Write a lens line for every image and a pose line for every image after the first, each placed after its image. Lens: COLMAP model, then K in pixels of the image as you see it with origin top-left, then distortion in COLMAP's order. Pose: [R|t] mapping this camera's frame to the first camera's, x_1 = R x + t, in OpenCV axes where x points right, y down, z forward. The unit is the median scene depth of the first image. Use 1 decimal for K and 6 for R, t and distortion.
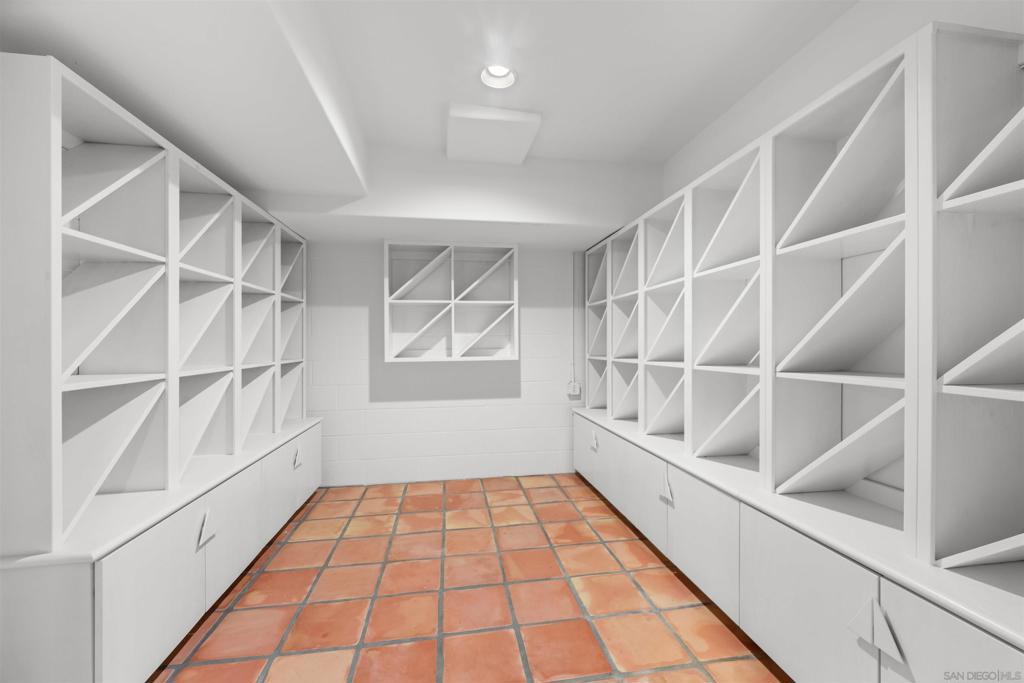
lens RADIAL K [[416.6, 0, 516.2], [0, 416.6, 344.1], [0, 0, 1]] dist [0.000372, -0.000285]
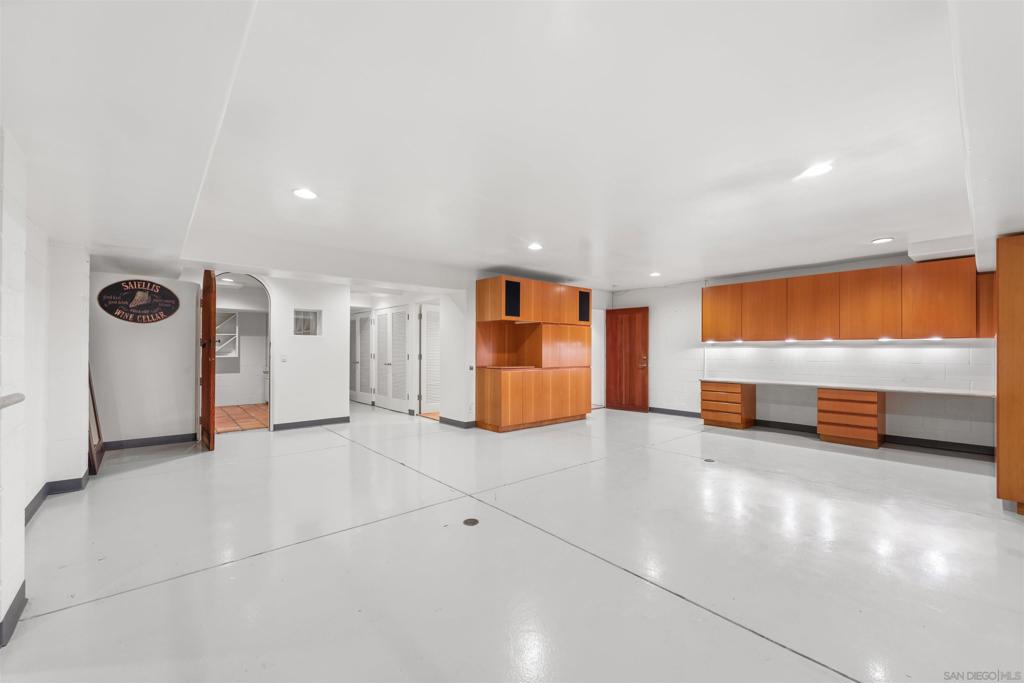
lens RADIAL K [[416.6, 0, 503.6], [0, 416.6, 346.1], [0, 0, 1]] dist [0.000372, -0.000285]
pose [[0.845397, 0.002226, 0.534134, 0.014691], [-0.000066, 0.999992, -0.004063, -0.016408], [-0.534138, 0.003399, 0.845390, -1.950718]]
